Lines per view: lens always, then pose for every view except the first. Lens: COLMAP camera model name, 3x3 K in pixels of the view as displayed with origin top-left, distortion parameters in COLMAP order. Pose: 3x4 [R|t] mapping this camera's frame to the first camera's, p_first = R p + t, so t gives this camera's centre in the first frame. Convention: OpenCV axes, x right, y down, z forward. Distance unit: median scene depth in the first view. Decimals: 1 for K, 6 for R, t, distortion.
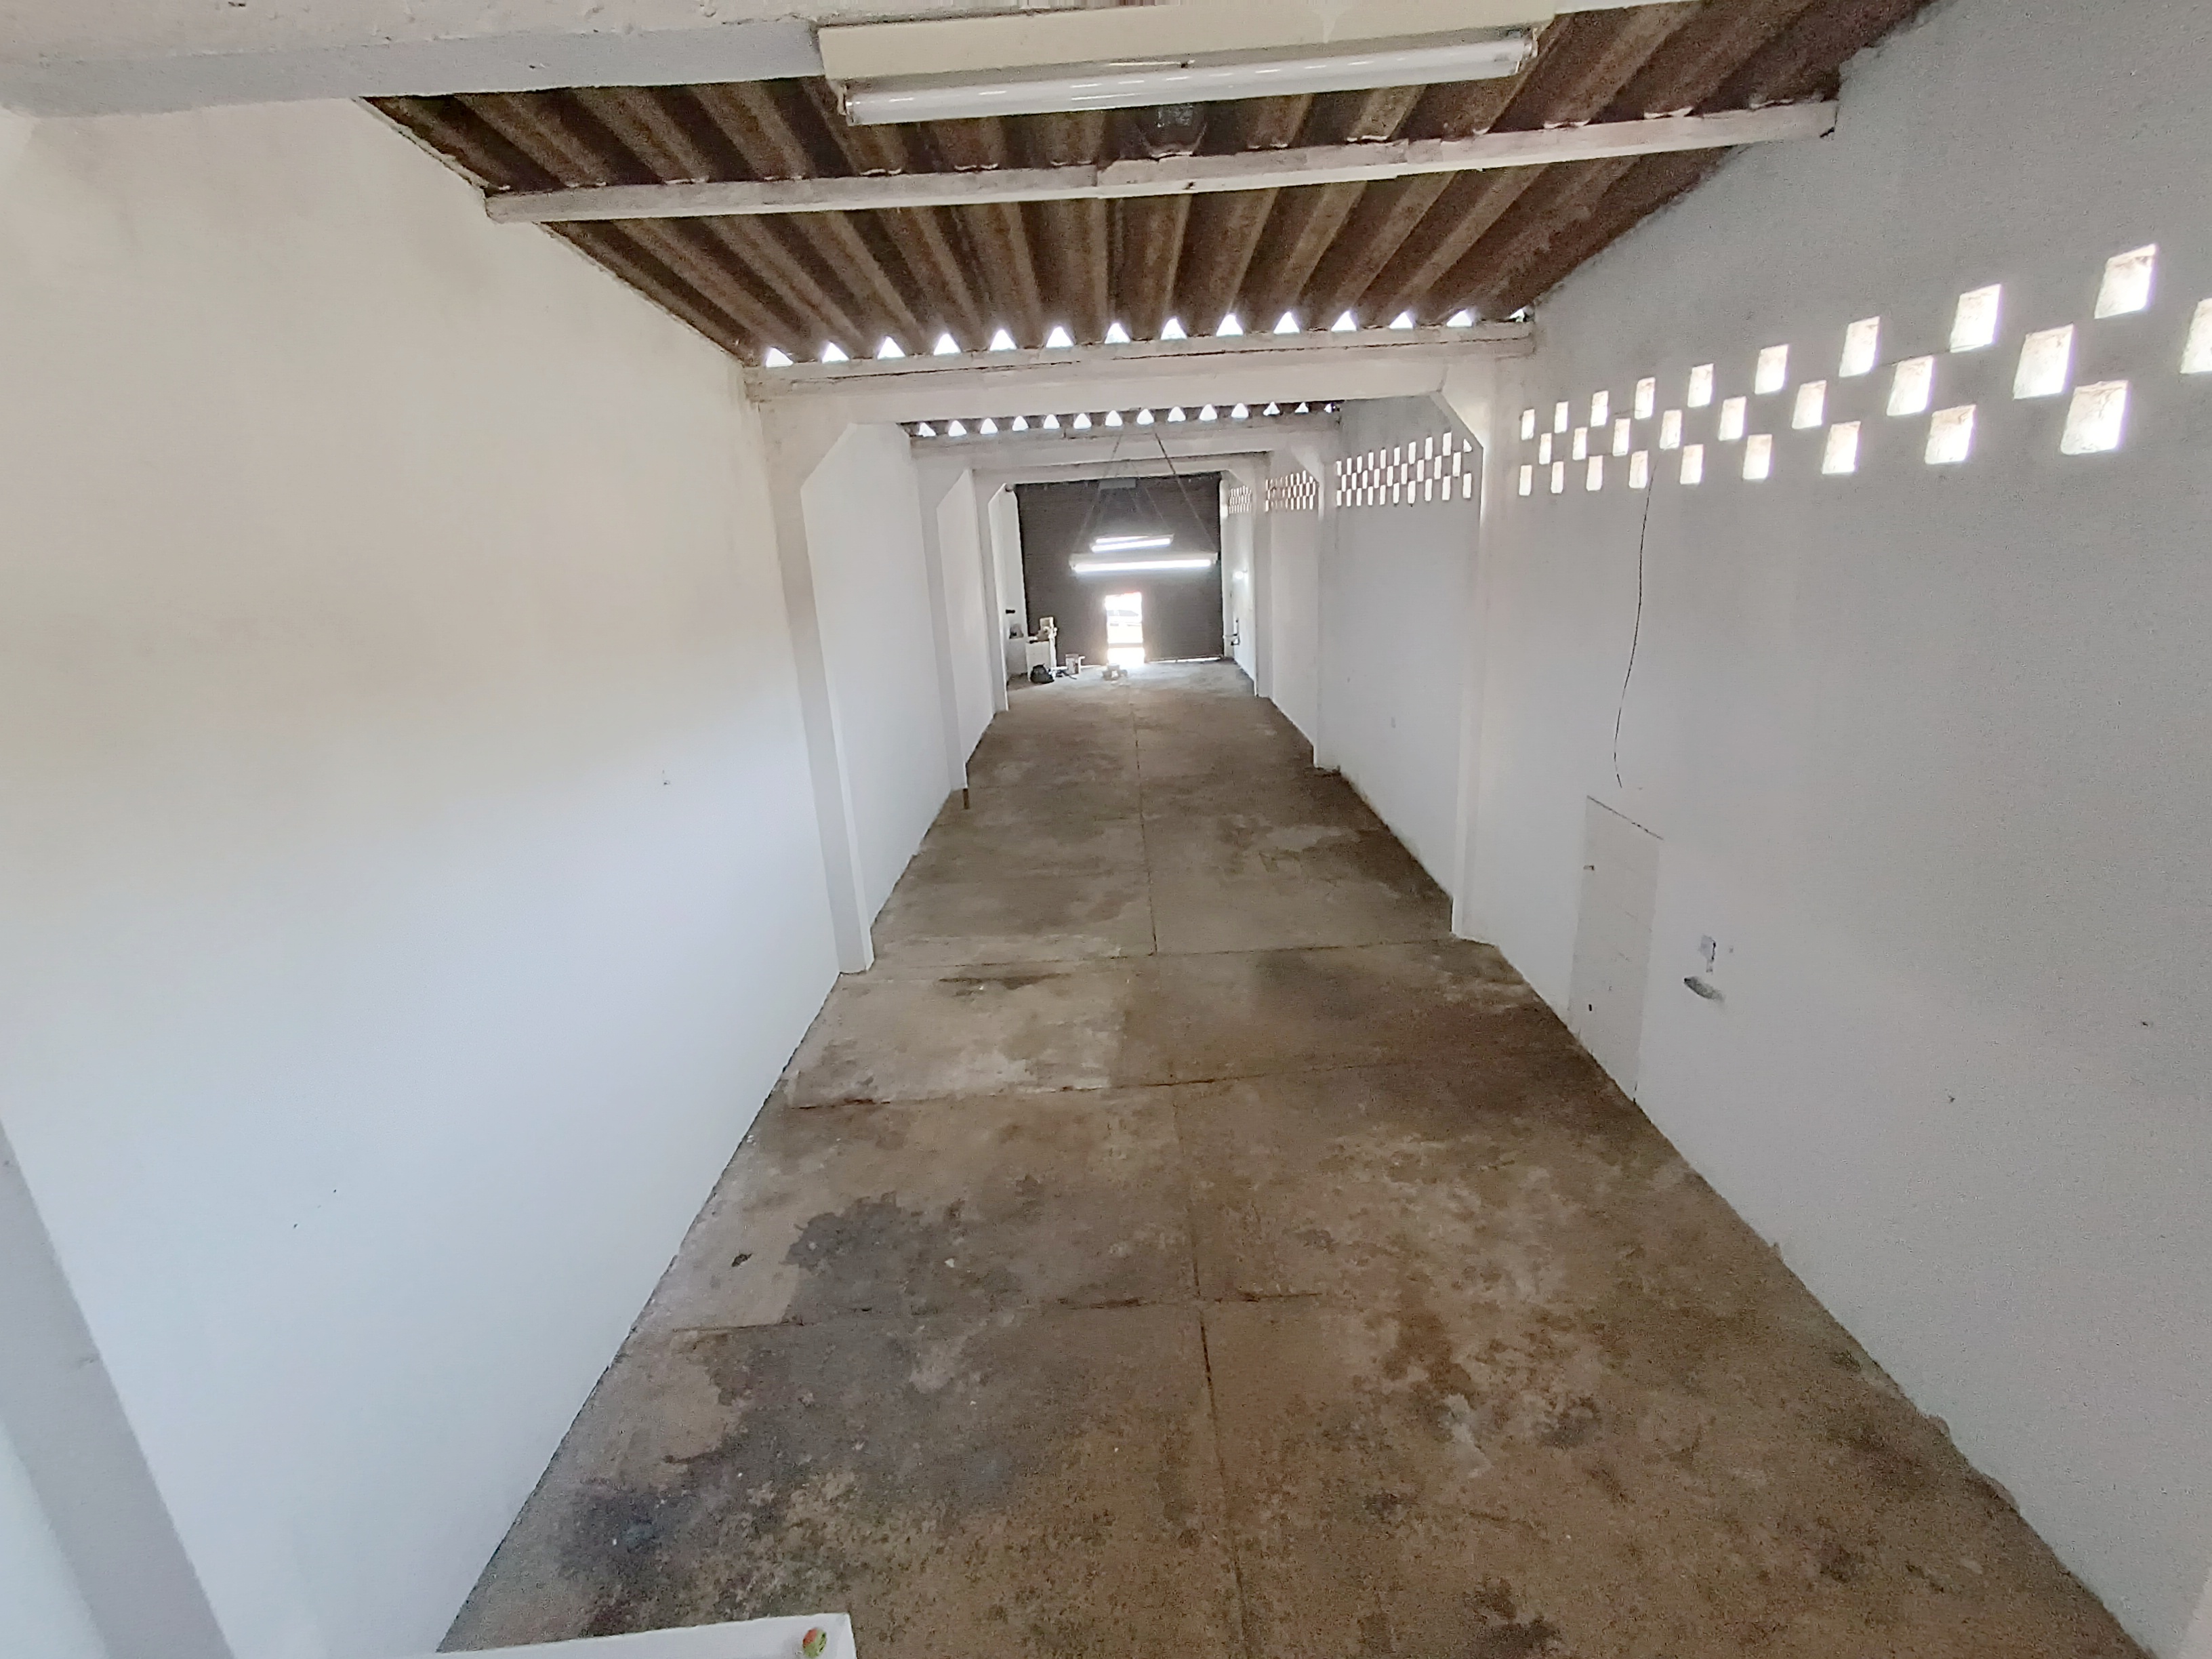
lens RADIAL K [[1026.6, 0, 1101.1], [0, 1026.6, 822.6], [0, 0, 1]] dist [-0.006374, 0.015345]
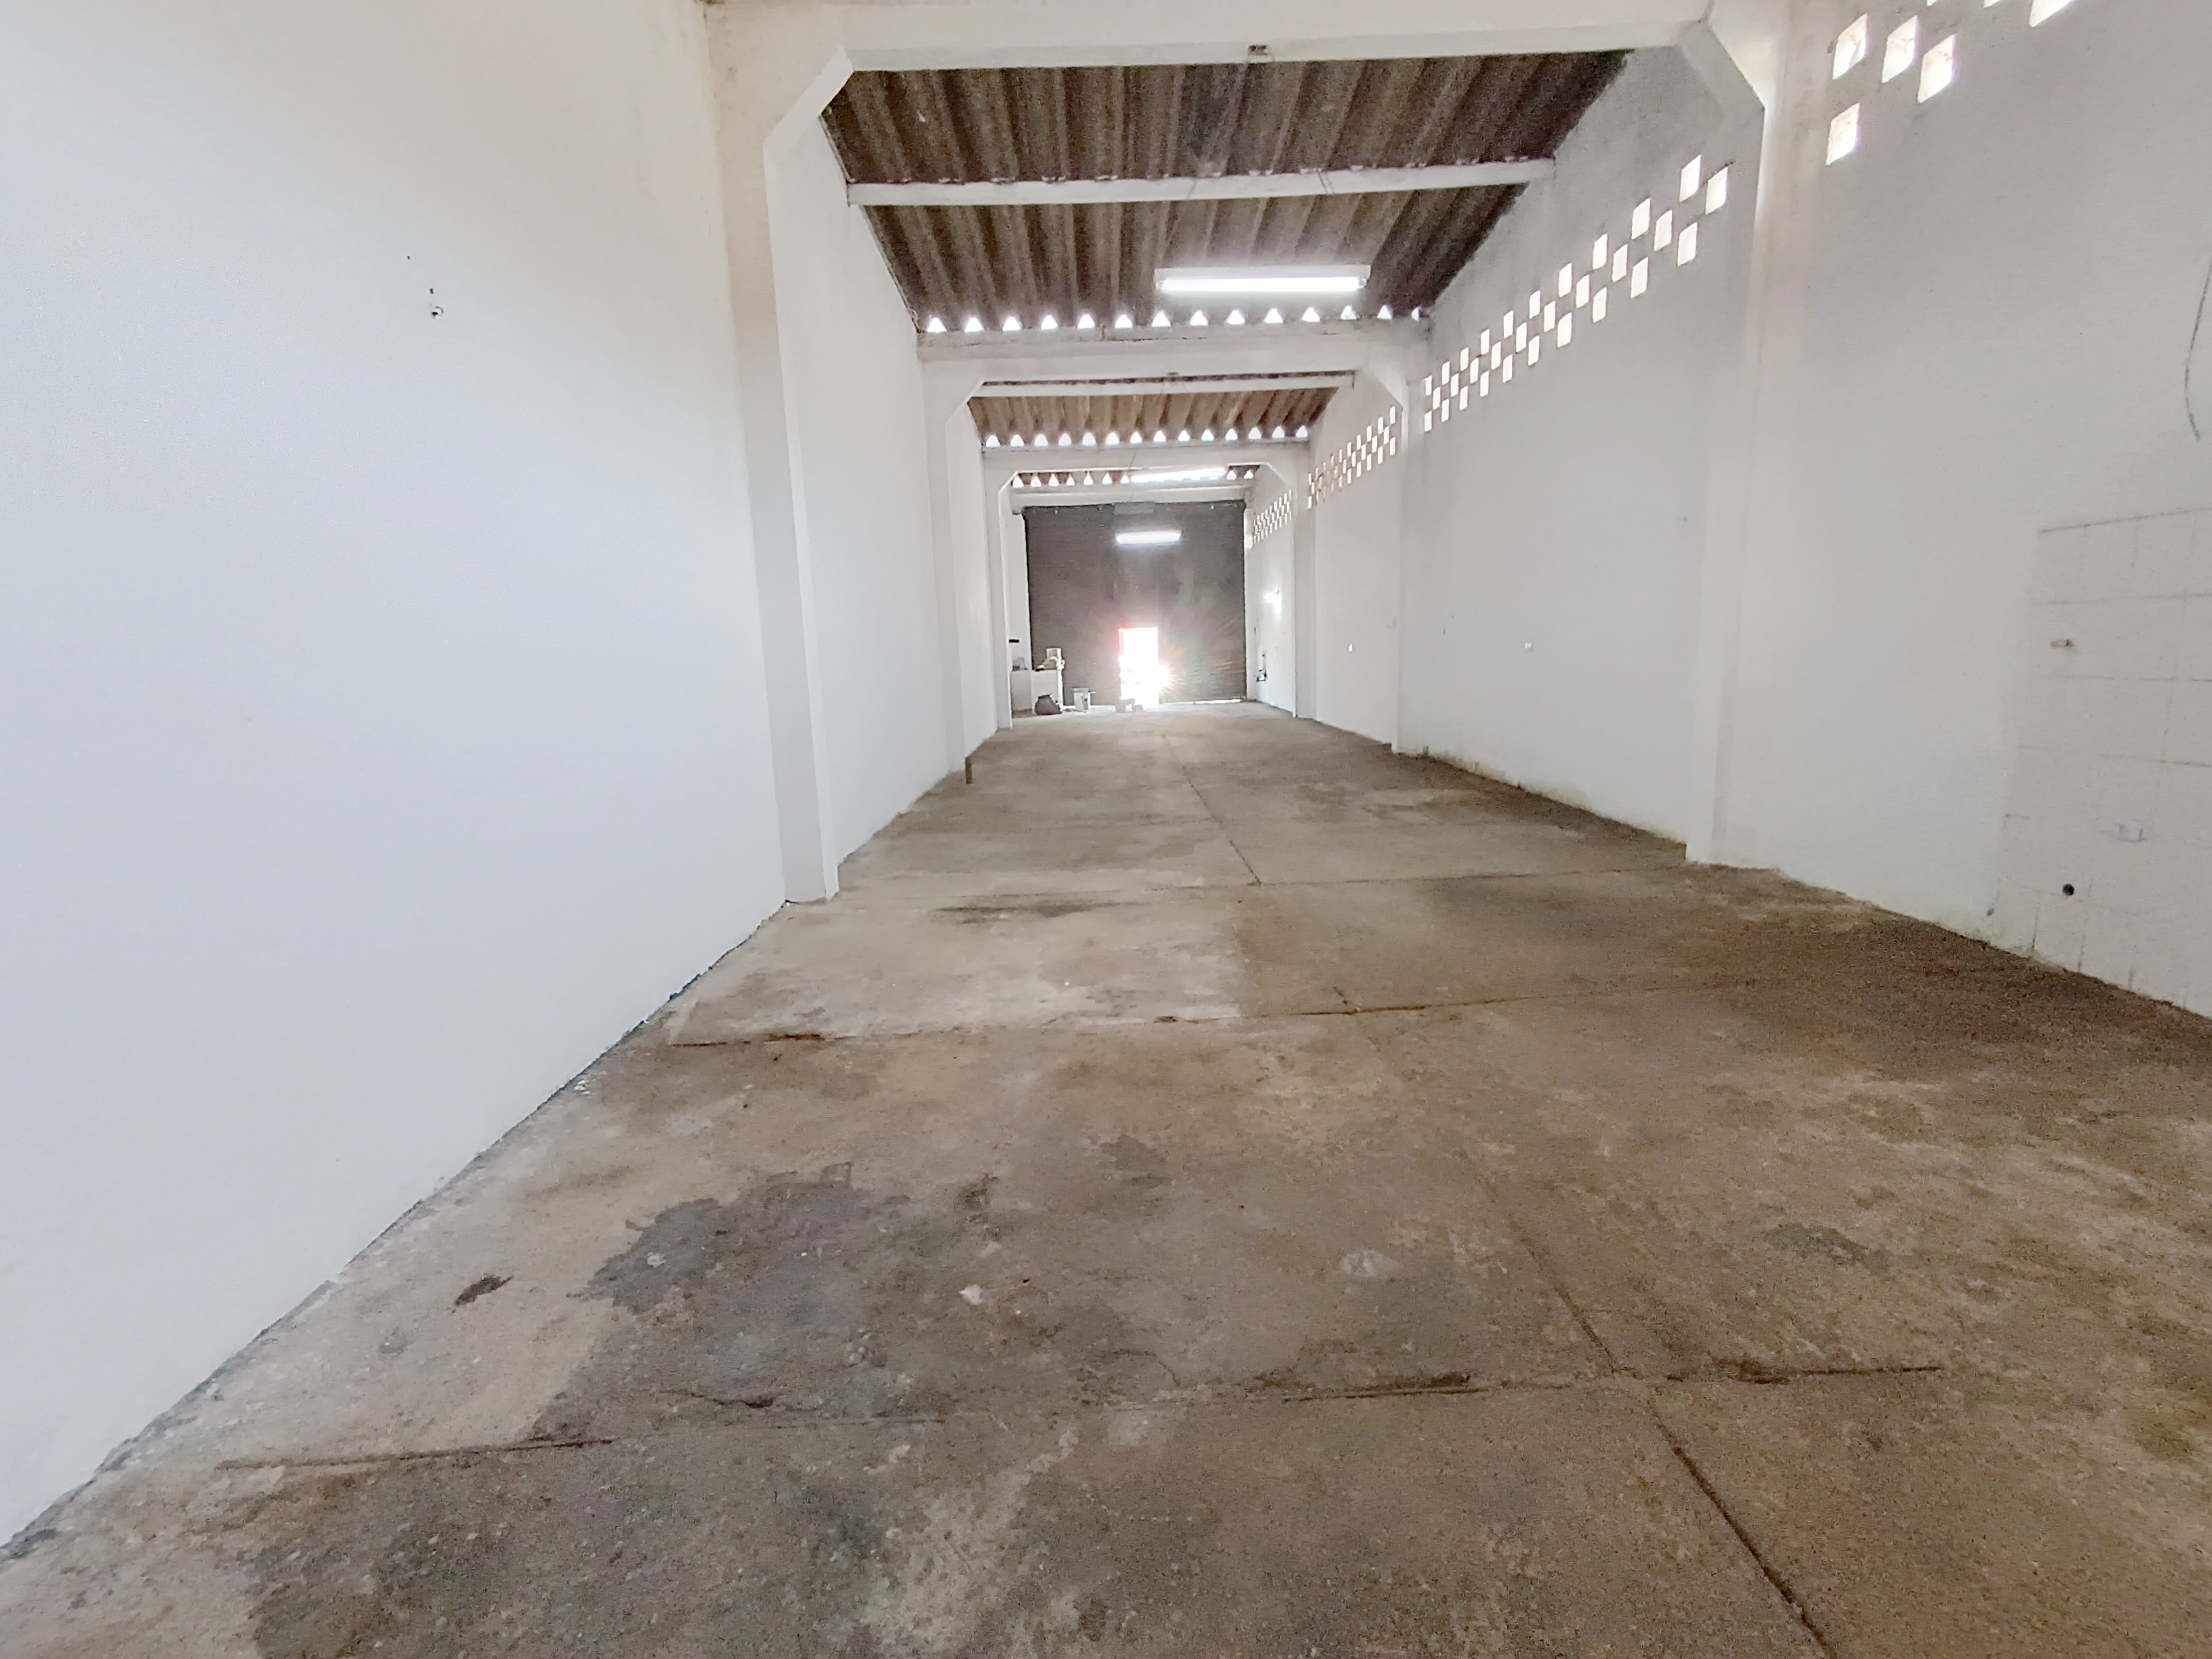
lens RADIAL K [[1026.6, 0, 1116.9], [0, 1026.6, 812.8], [0, 0, 1]] dist [-0.006374, 0.015345]
pose [[0.999343, 0.020892, 0.029620, -0.078017], [-0.017037, 0.992021, -0.124913, 0.212500], [-0.031993, 0.124326, 0.991726, 0.414183]]
